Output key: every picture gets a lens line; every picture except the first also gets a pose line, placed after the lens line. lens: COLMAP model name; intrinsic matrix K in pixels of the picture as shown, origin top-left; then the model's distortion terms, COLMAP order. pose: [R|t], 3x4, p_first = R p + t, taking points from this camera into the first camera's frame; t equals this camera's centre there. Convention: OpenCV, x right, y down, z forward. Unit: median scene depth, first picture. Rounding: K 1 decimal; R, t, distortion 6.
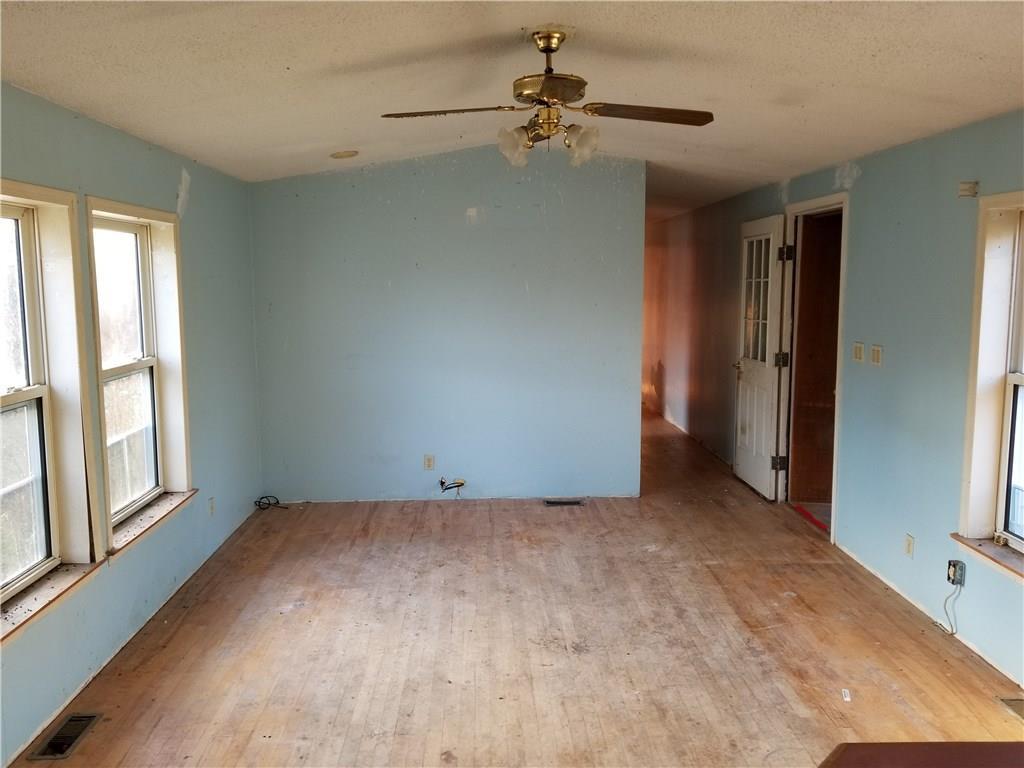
lens RADIAL K [[812.5, 0, 512.1], [0, 812.5, 380.7], [0, 0, 1]] dist [0.018372, -0.002417]
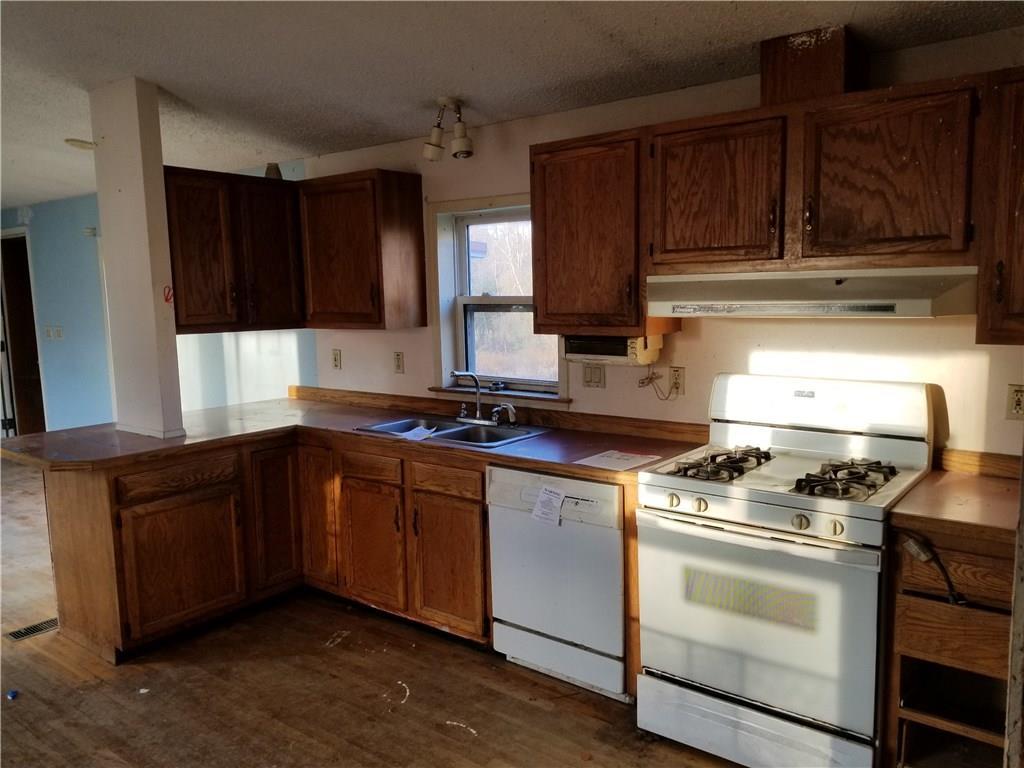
lens RADIAL K [[812.5, 0, 511.5], [0, 812.5, 384.3], [0, 0, 1]] dist [0.018372, -0.002417]
pose [[0.651131, -0.099337, 0.752436, -0.171062], [0.112746, 0.993058, 0.033537, 0.107719], [-0.750544, 0.062997, 0.657811, -0.641319]]
